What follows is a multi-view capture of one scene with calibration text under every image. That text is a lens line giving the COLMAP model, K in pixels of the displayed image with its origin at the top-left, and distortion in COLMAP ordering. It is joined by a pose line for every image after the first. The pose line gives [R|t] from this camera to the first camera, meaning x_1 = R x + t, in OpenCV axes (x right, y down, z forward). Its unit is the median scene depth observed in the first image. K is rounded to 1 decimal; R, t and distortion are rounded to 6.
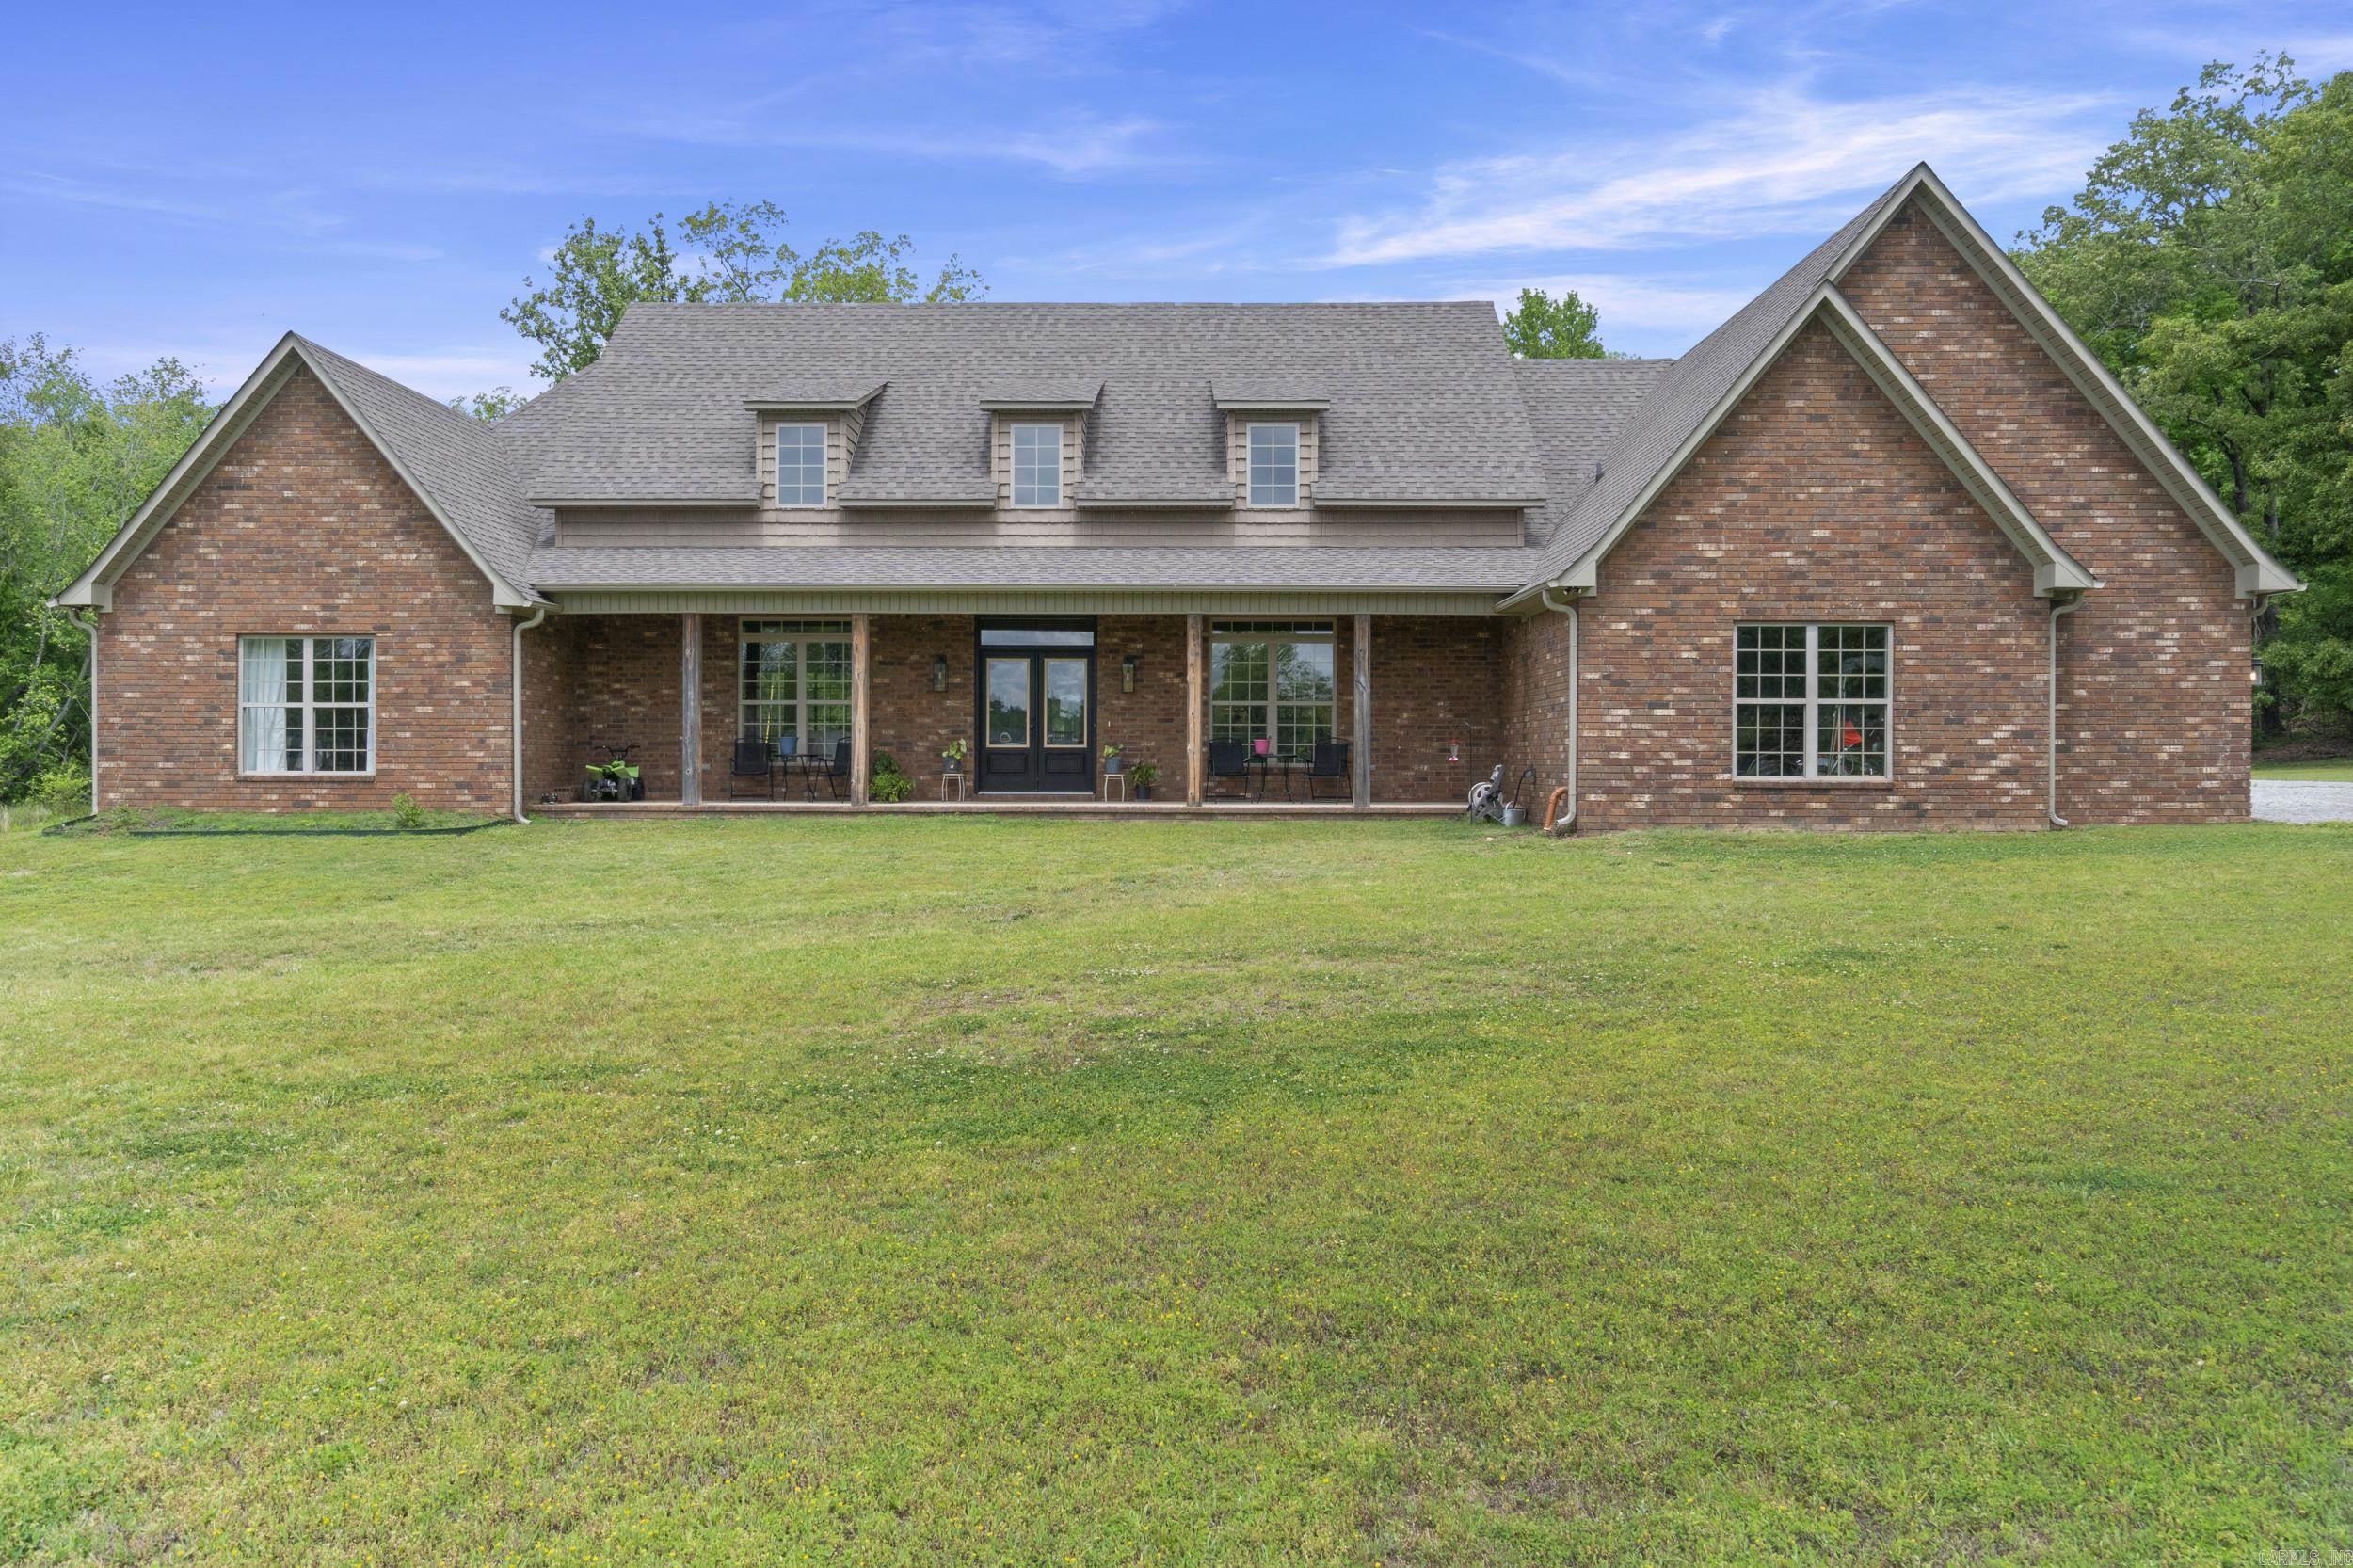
lens RADIAL K [[1843.5, 0, 1176.2], [0, 1843.5, 776.1], [0, 0, 1]] dist [0.001299, 0.000609]
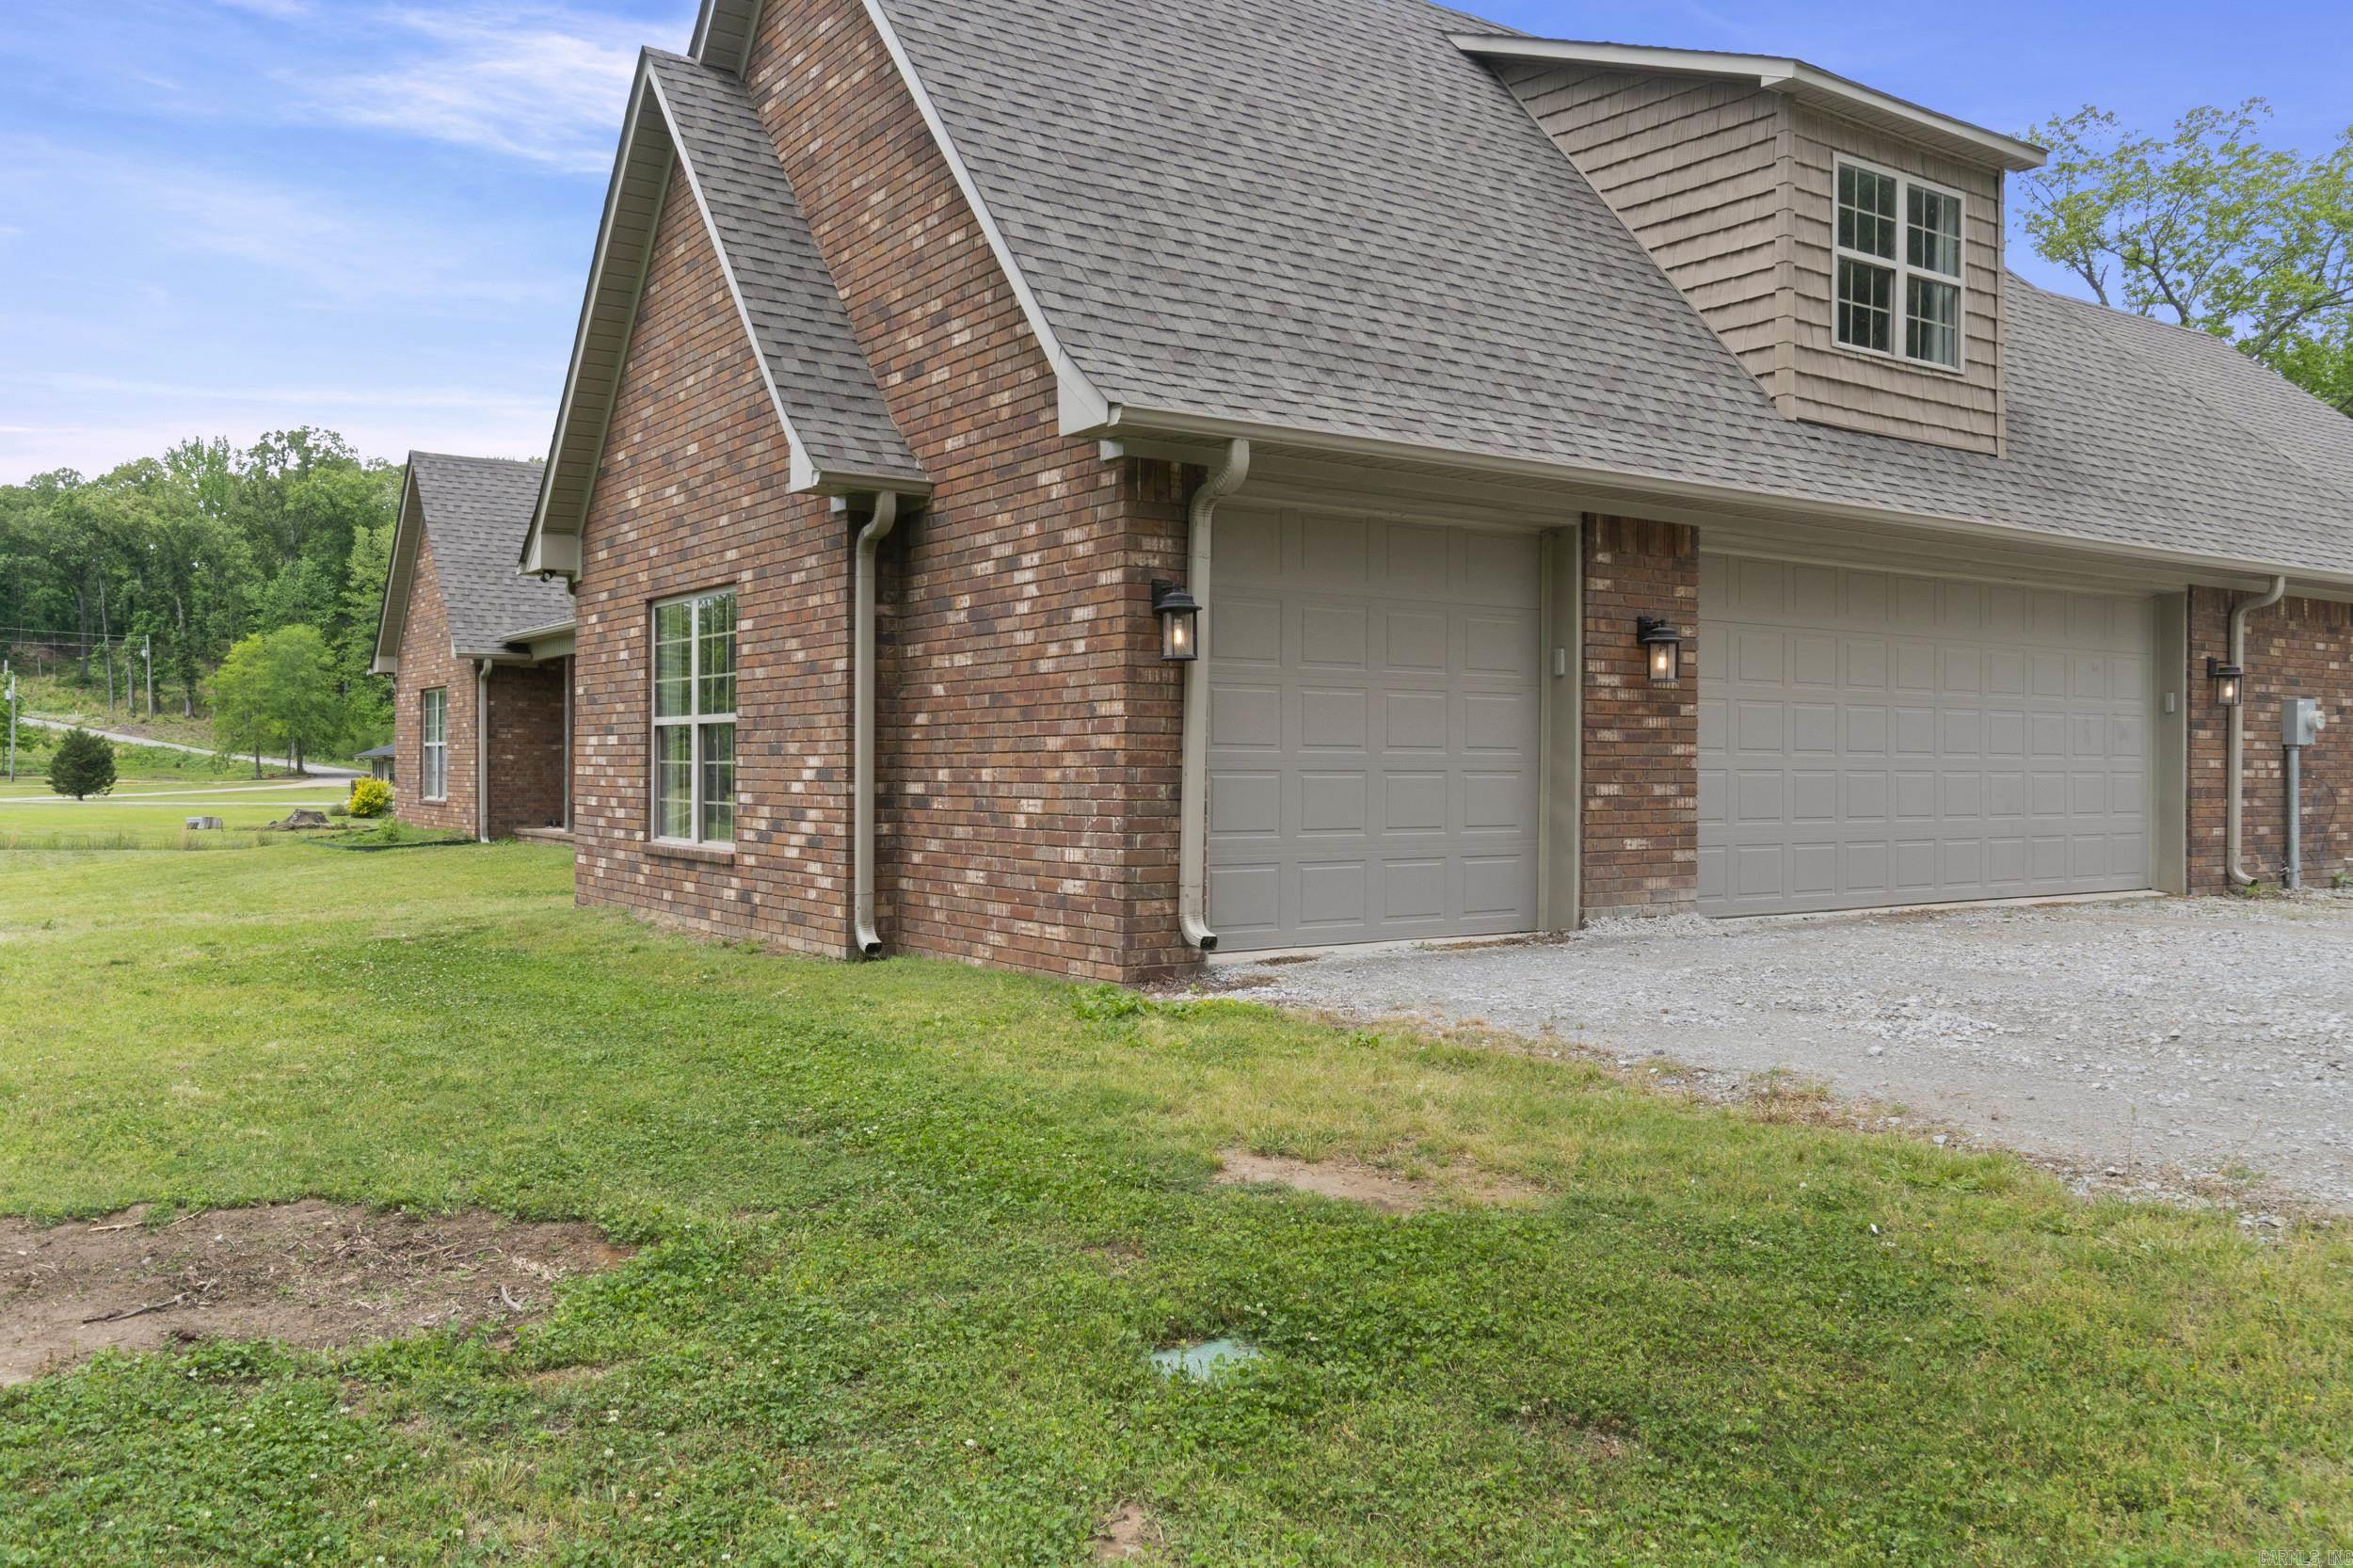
lens RADIAL K [[1843.5, 0, 1175.8], [0, 1843.5, 783.0], [0, 0, 1]] dist [0.001299, 0.000609]
pose [[0.569431, 0.007619, -0.822004, 0.939262], [-0.011974, 0.999928, 0.000973, -0.021391], [0.821952, 0.009289, 0.569481, 0.768136]]
